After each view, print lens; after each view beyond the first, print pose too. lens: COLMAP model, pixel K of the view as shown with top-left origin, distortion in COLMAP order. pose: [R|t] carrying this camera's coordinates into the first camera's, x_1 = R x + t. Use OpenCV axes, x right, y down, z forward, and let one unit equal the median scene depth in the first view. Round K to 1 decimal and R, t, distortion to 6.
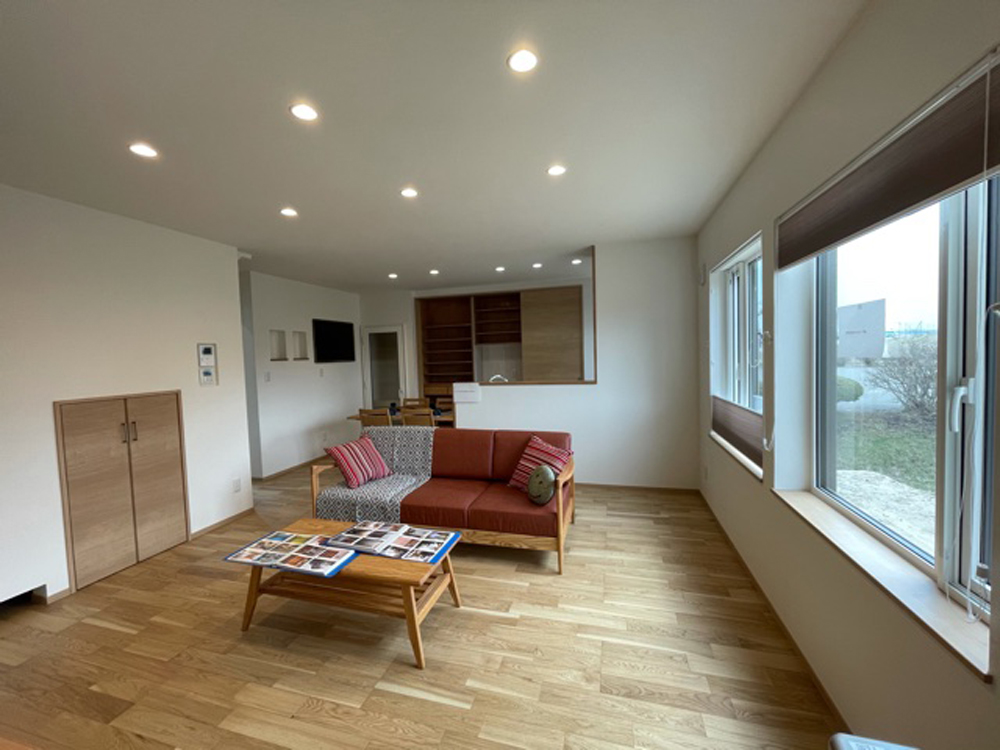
lens RADIAL K [[403.1, 0, 496.1], [0, 403.1, 371.7], [0, 0, 1]] dist [-0.013539, 0.000279]
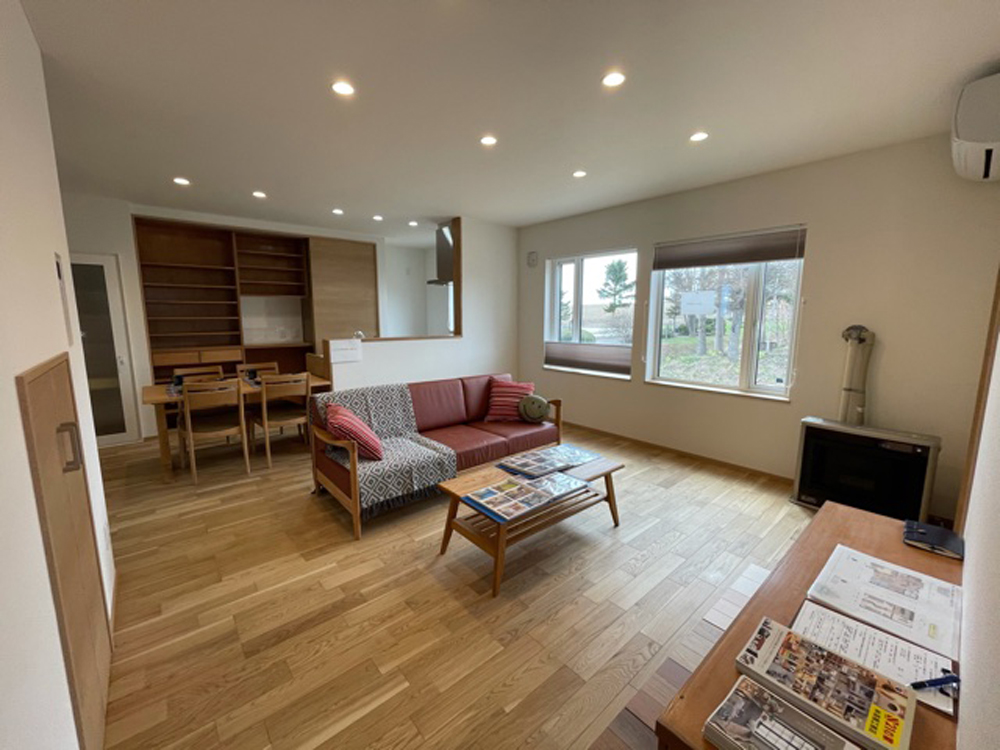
lens RADIAL K [[403.1, 0, 491.6], [0, 403.1, 374.4], [0, 0, 1]] dist [-0.013539, 0.000279]
pose [[0.556758, -0.090258, 0.825757, -0.947826], [0.015251, 0.995023, 0.098476, 0.033113], [-0.830535, -0.042234, 0.555363, 0.356486]]
